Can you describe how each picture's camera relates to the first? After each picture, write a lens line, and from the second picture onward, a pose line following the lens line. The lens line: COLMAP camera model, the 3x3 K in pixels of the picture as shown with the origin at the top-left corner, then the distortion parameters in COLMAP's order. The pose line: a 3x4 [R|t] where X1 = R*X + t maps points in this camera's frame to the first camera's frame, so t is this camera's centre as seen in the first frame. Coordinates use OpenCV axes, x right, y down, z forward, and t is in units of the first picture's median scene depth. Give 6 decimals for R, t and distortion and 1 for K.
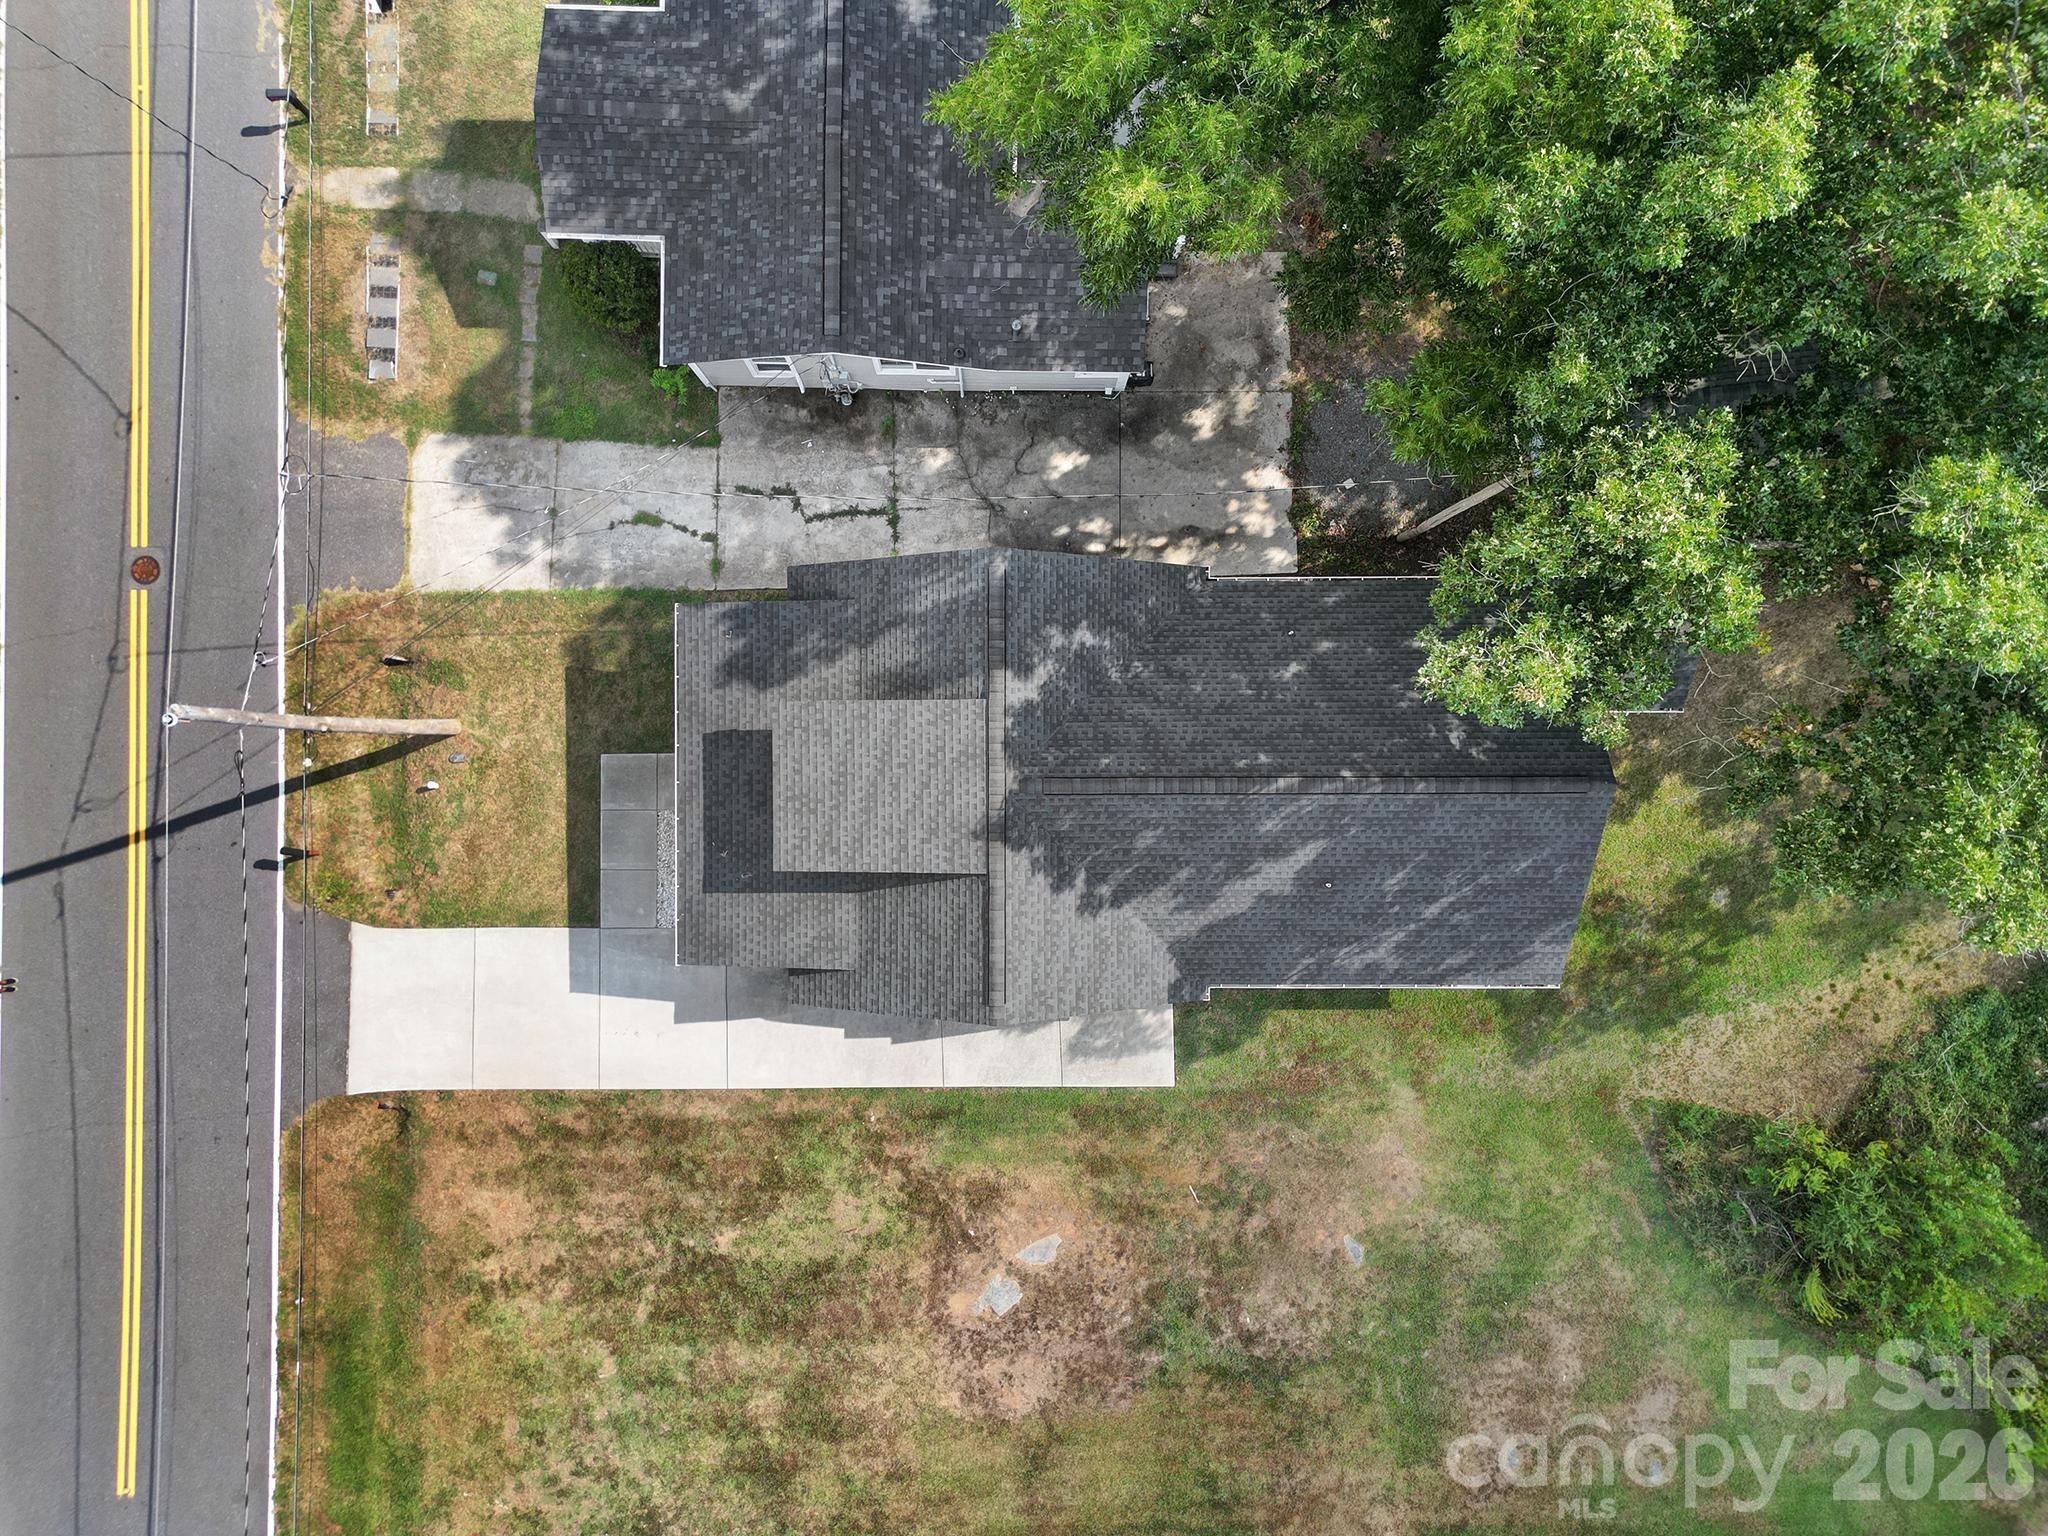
lens RADIAL K [[1434.1, 0, 1019.6], [0, 1434.1, 775.7], [0, 0, 1]] dist [0.069721, -0.067940]
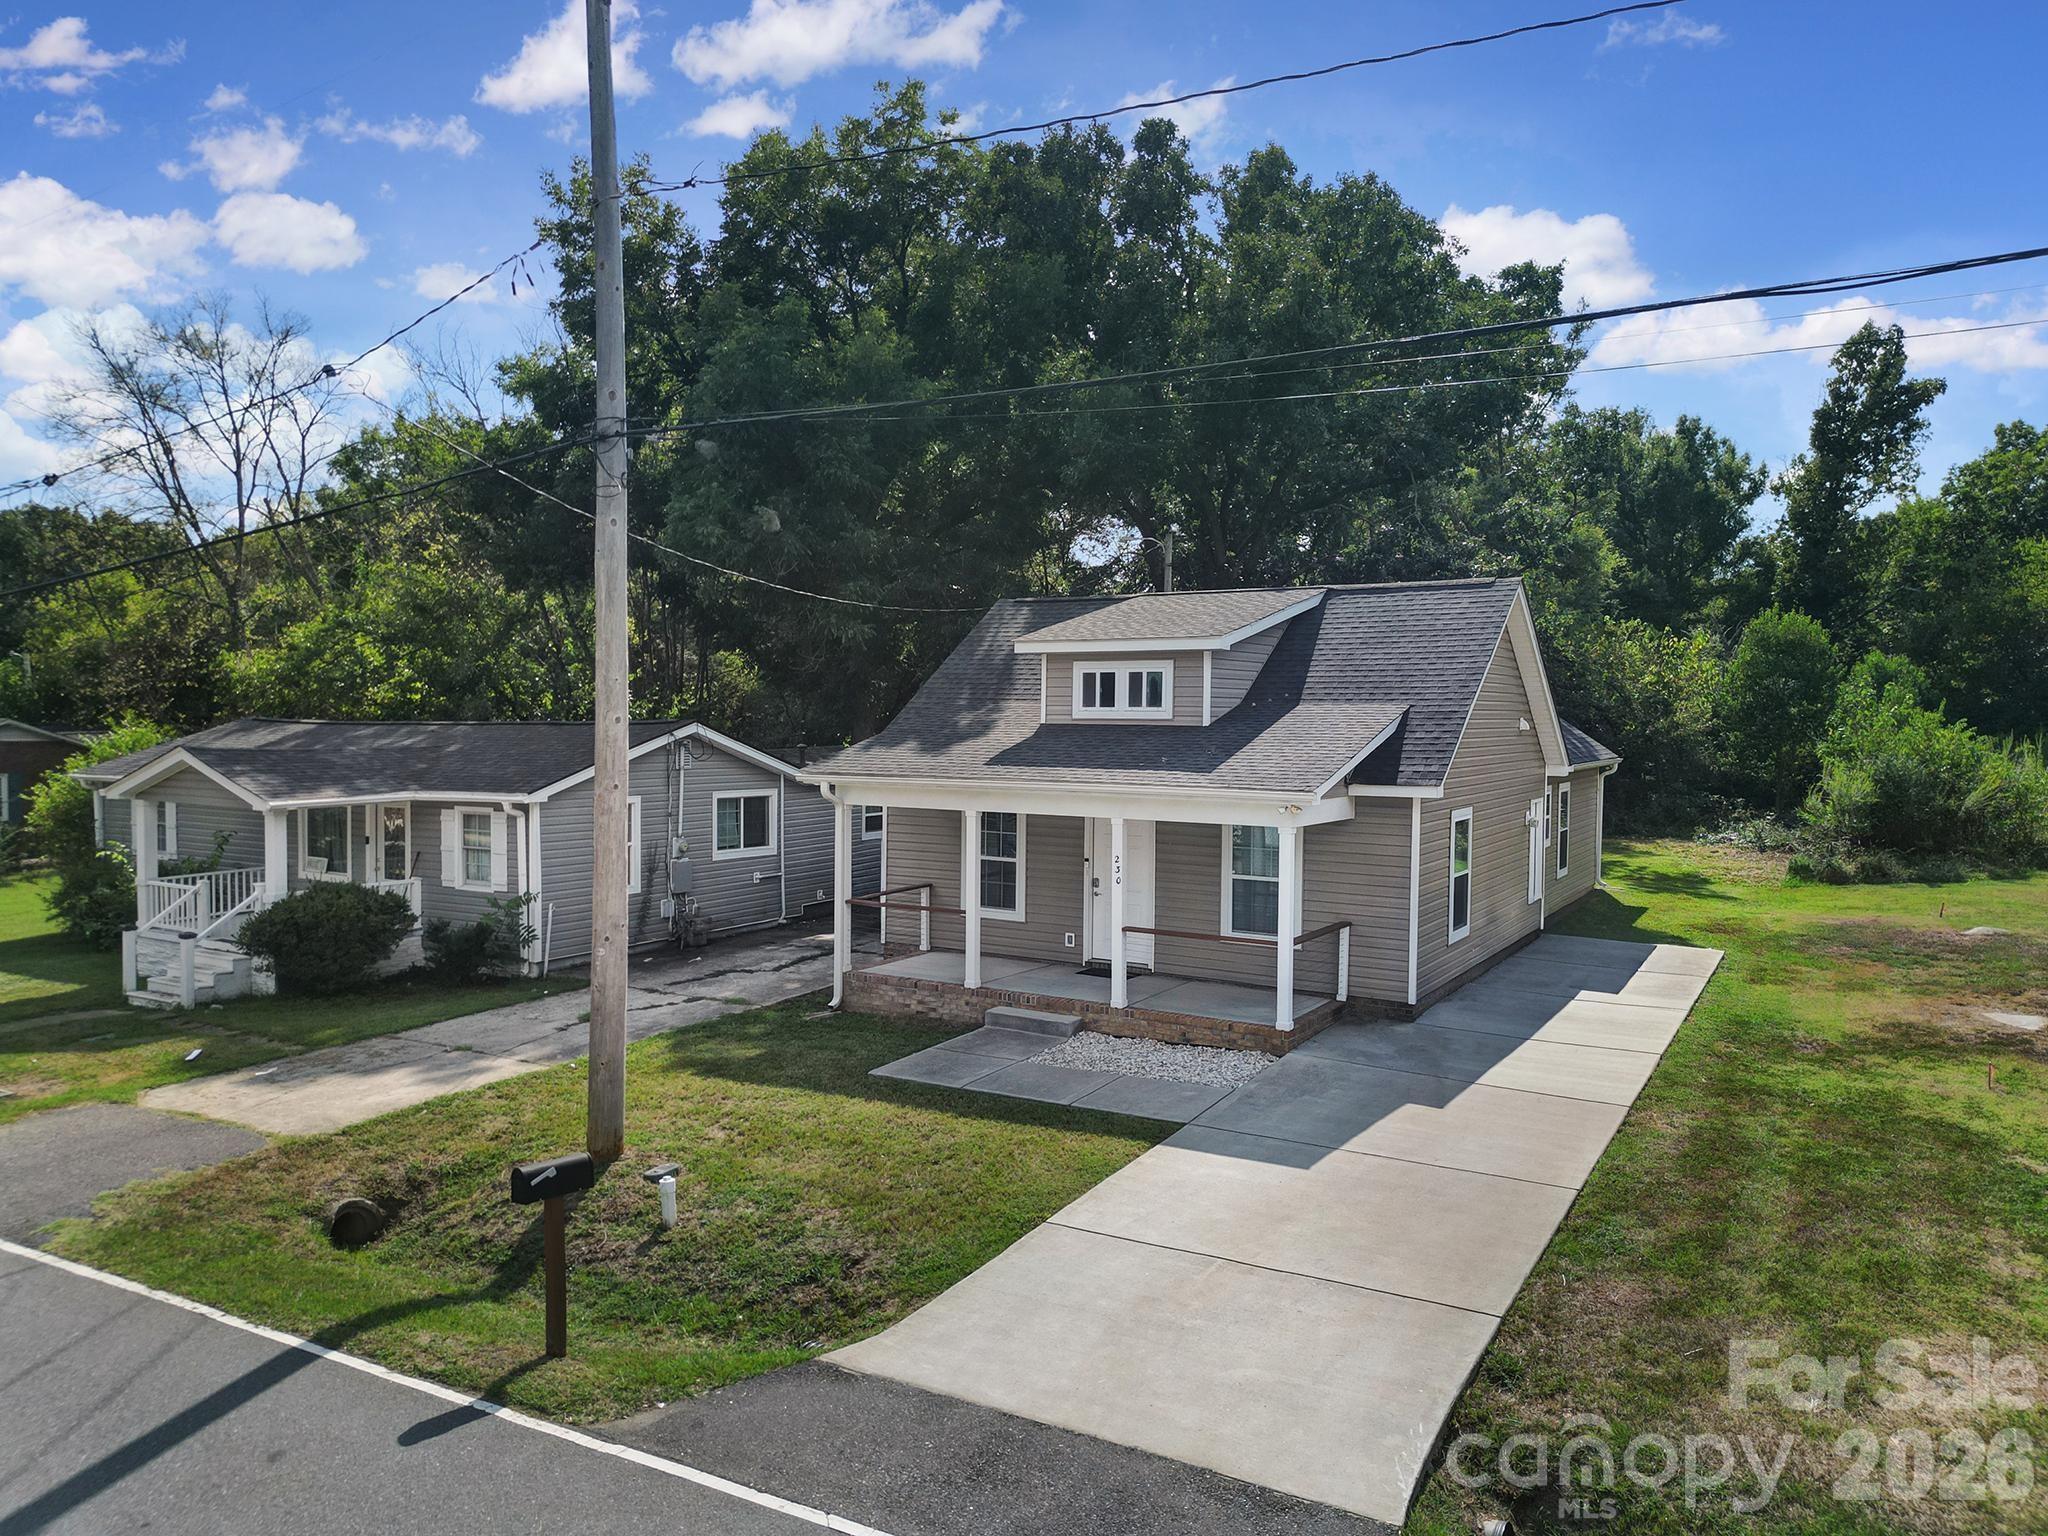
lens RADIAL K [[1434.1, 0, 1019.6], [0, 1434.1, 775.7], [0, 0, 1]] dist [0.069721, -0.067940]
pose [[0.513344, -0.048811, 0.856794, -0.682819], [0.858183, 0.029117, -0.512518, 0.281454], [0.000069, 0.998384, 0.056835, 0.867460]]
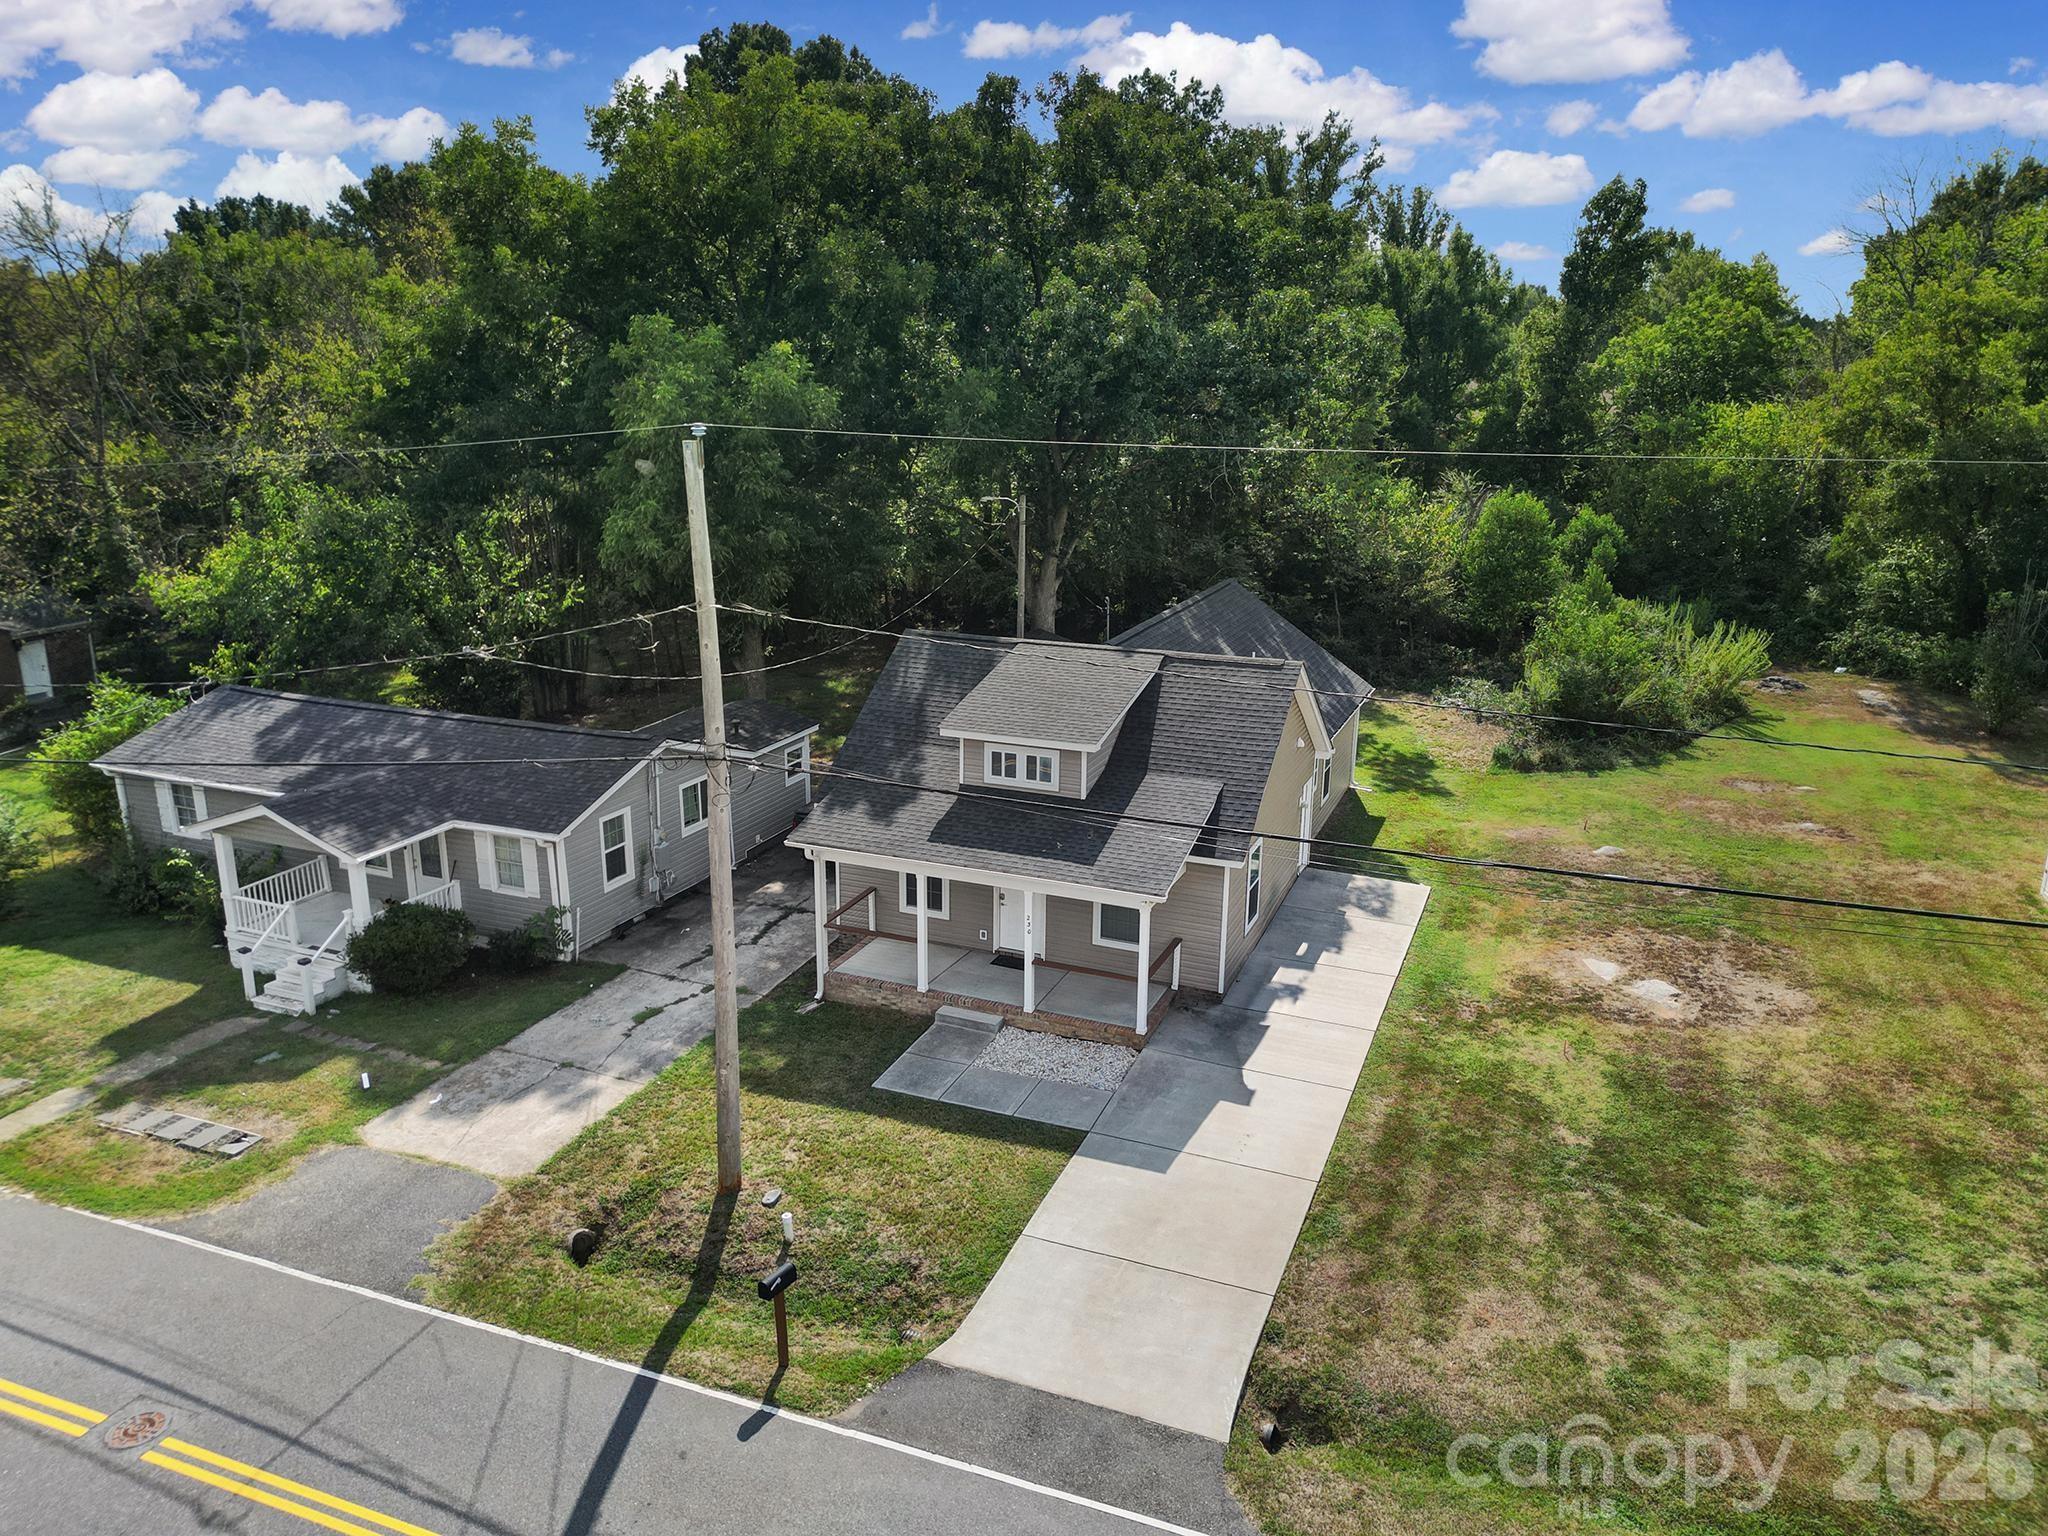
lens RADIAL K [[1434.1, 0, 1019.6], [0, 1434.1, 775.7], [0, 0, 1]] dist [0.069721, -0.067940]
pose [[0.384967, -0.266605, 0.883585, -0.875572], [0.922930, 0.112204, -0.368254, 0.312318], [-0.000964, 0.957252, 0.289252, 0.628491]]
